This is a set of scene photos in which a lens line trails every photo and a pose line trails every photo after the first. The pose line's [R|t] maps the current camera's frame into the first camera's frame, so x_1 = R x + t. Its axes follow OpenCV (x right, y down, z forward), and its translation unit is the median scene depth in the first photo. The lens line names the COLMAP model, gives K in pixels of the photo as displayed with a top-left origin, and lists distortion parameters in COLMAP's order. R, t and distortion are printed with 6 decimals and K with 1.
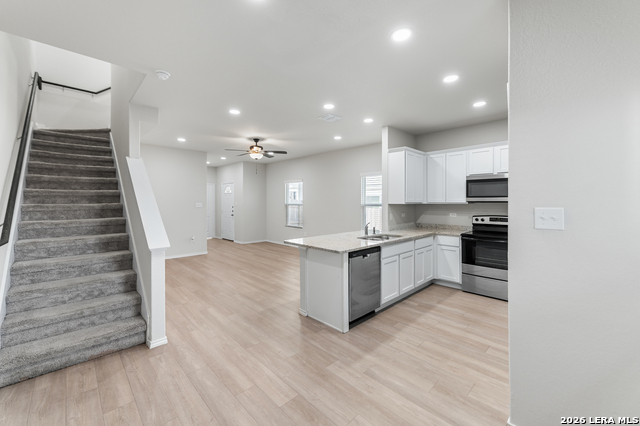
lens RADIAL K [[267.2, 0, 316.8], [0, 267.2, 200.1], [0, 0, 1]] dist [0.019137, -0.000098]
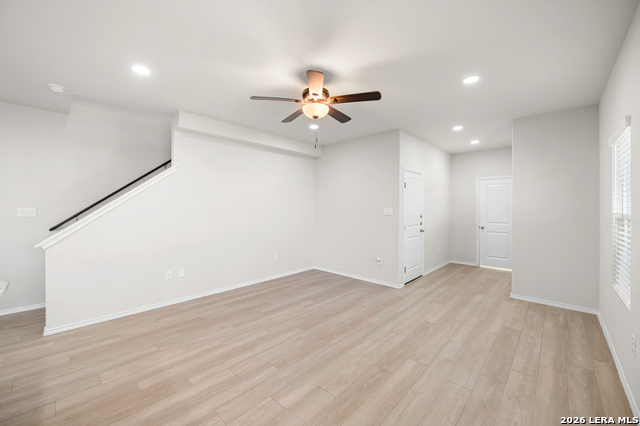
lens RADIAL K [[252.9, 0, 314.4], [0, 252.9, 210.6], [0, 0, 1]] dist [-0.008364, -0.000221]
pose [[0.042534, 0.013376, -0.999005, 0.308749], [0.002577, 0.999906, 0.013498, 0.012049], [0.999092, -0.003149, 0.042495, 1.314755]]
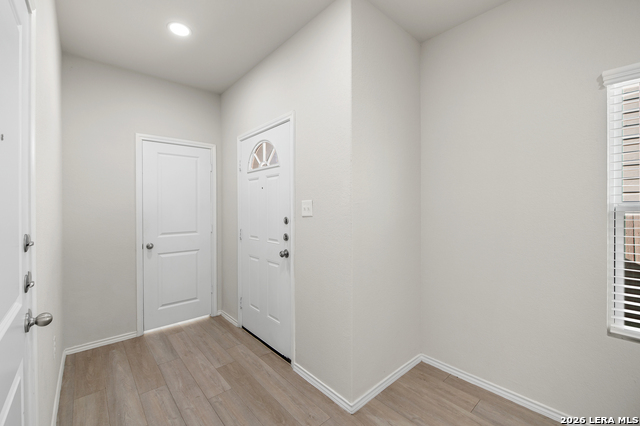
lens RADIAL K [[271.4, 0, 312.2], [0, 271.4, 201.9], [0, 0, 1]] dist [-0.000099, -0.000192]
pose [[0.998732, -0.006471, -0.049919, -0.607454], [0.006308, 0.999974, -0.003425, 0.021496], [0.049939, 0.003106, 0.998747, 1.649059]]
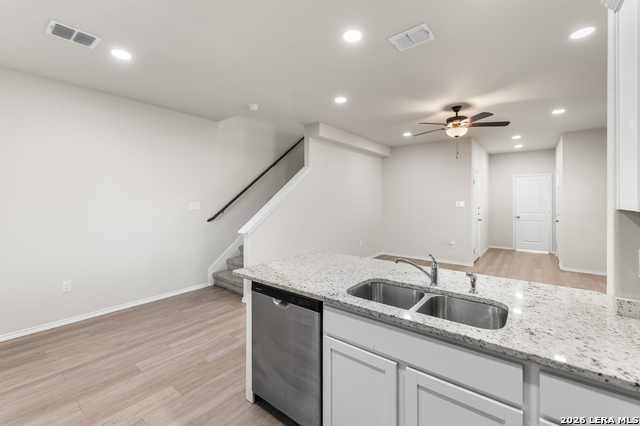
lens RADIAL K [[271.4, 0, 312.2], [0, 271.4, 201.9], [0, 0, 1]] dist [-0.000099, -0.000192]
pose [[0.127266, 0.008681, -0.991831, 0.540321], [0.005714, 0.999939, 0.009485, 0.003215], [0.991852, -0.006874, 0.127209, 0.744090]]
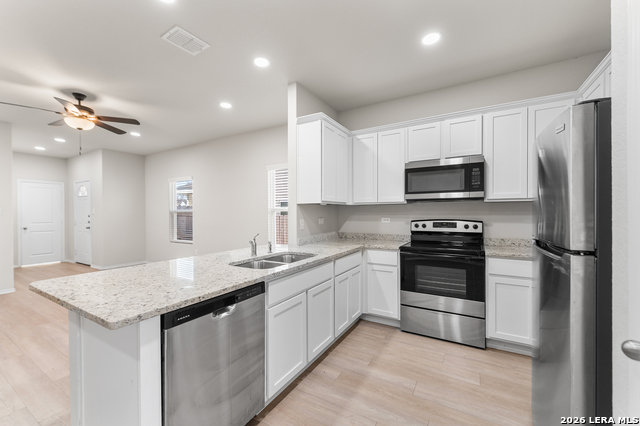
lens RADIAL K [[264.8, 0, 320.0], [0, 264.8, 213.0], [0, 0, 1]] dist [0.000260, -0.000171]
pose [[0.963433, -0.003773, 0.267922, 0.164233], [0.002556, 0.999985, 0.004892, 0.036516], [-0.267937, -0.004028, 0.963428, 0.408658]]
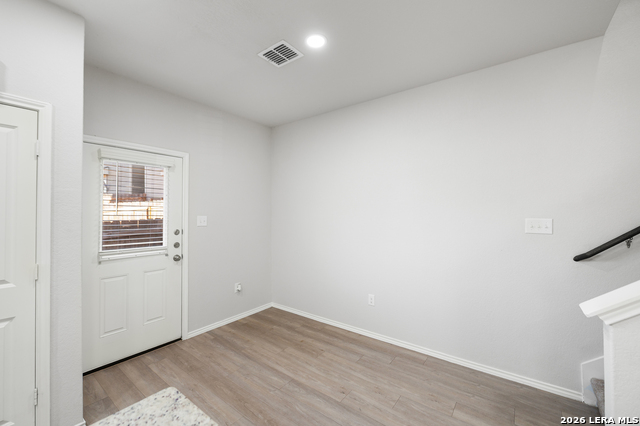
lens RADIAL K [[264.8, 0, 320.0], [0, 264.8, 213.0], [0, 0, 1]] dist [0.000260, -0.000171]
pose [[-0.985925, 0.001685, -0.167177, -0.017361], [0.002753, 0.999977, -0.006153, 0.000676], [0.167163, -0.006527, -0.985908, 0.871487]]
